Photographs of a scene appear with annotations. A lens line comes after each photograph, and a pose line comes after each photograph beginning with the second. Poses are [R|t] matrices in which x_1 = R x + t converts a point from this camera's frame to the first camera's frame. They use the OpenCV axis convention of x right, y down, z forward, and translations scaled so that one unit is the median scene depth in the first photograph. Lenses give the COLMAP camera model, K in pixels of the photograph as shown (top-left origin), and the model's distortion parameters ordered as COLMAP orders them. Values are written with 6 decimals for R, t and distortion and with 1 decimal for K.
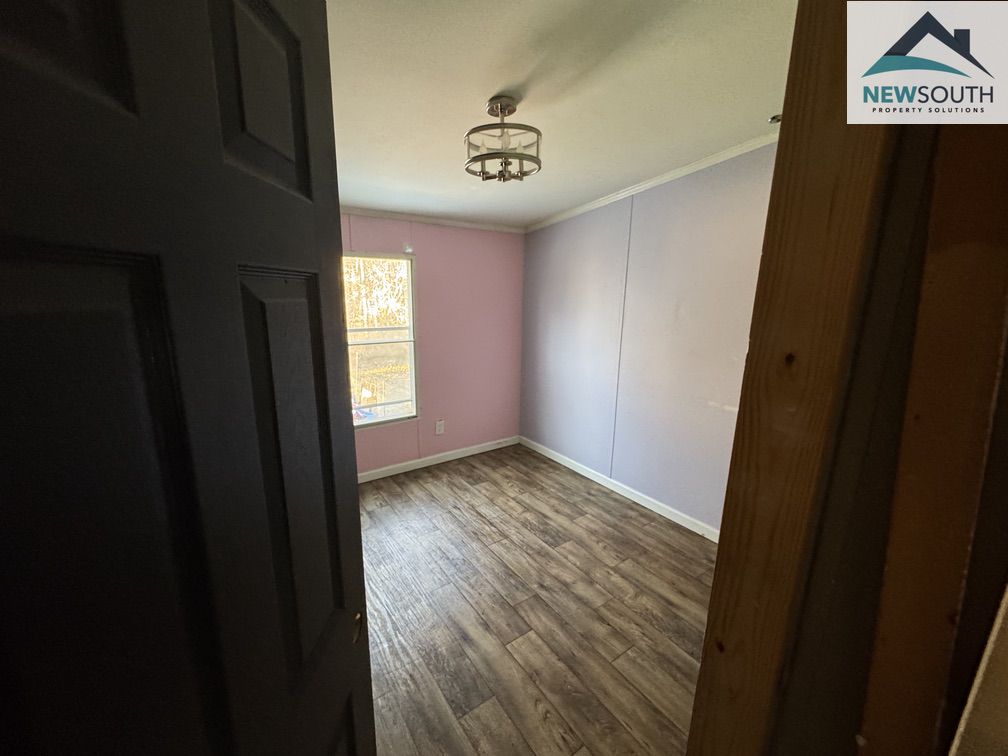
lens RADIAL K [[395.4, 0, 509.9], [0, 395.4, 374.9], [0, 0, 1]] dist [-0.000844, 0.000253]
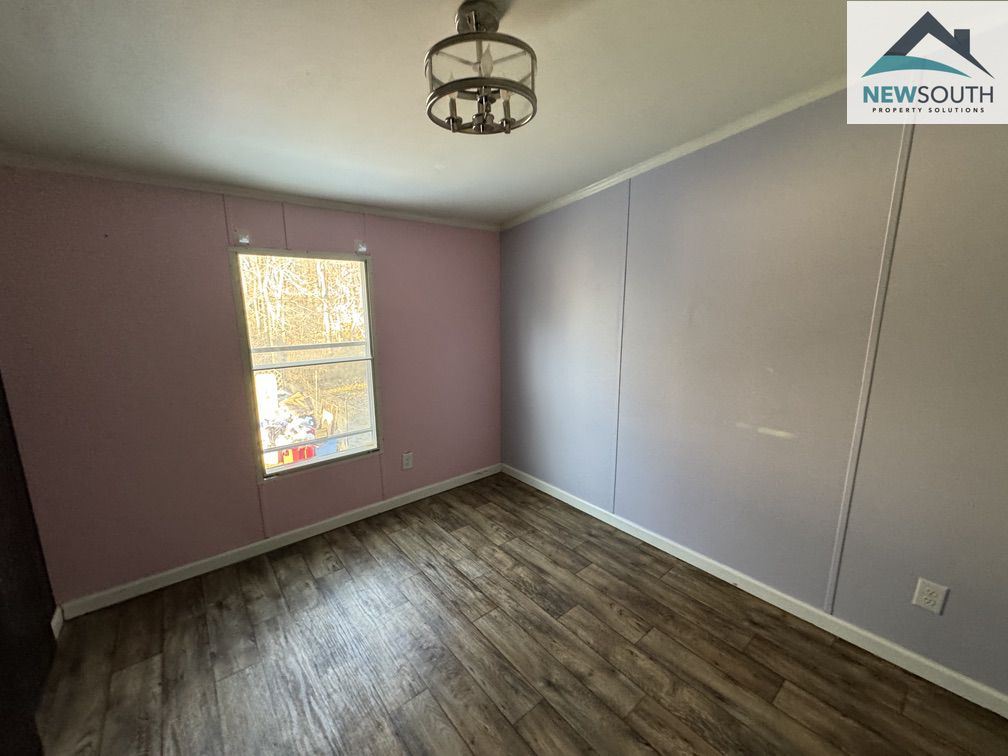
lens RADIAL K [[395.4, 0, 507.9], [0, 395.4, 376.2], [0, 0, 1]] dist [-0.000844, 0.000253]
pose [[0.997072, -0.034138, 0.068420, -0.021146], [0.035855, 0.999068, -0.024035, -0.023223], [-0.067535, 0.026418, 0.997367, 0.187278]]
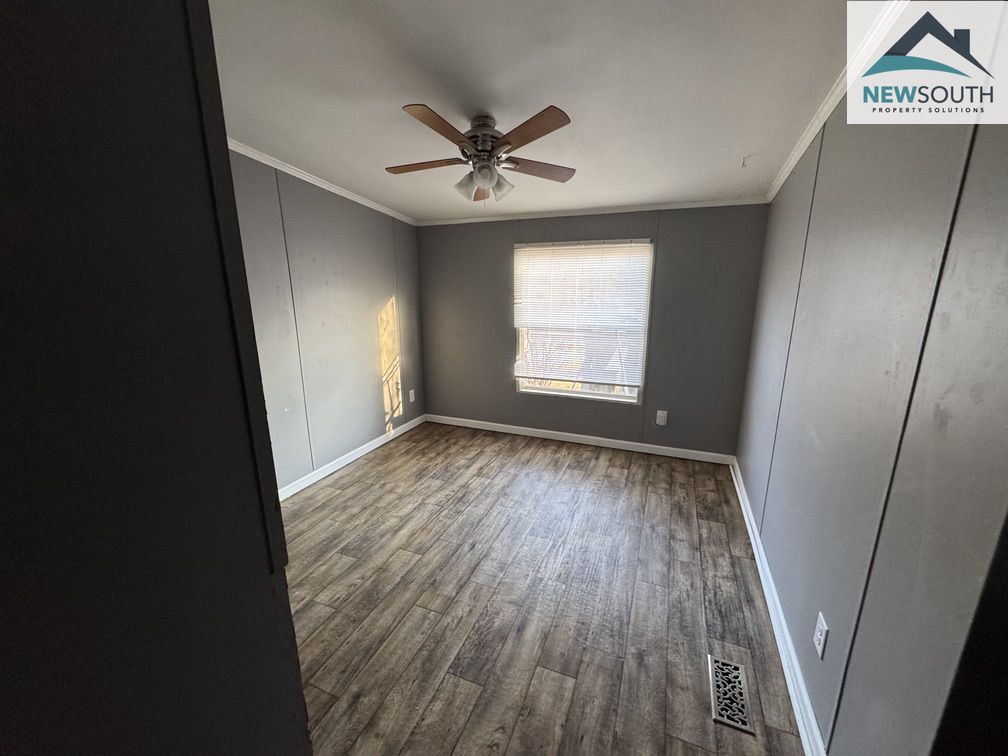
lens RADIAL K [[395.4, 0, 522.0], [0, 395.4, 408.5], [0, 0, 1]] dist [-0.000844, 0.000253]
pose [[0.549267, 0.229943, -0.803388, 0.730977], [-0.147934, 0.972968, 0.177339, -0.043469], [0.822448, 0.021442, 0.568436, 0.357427]]
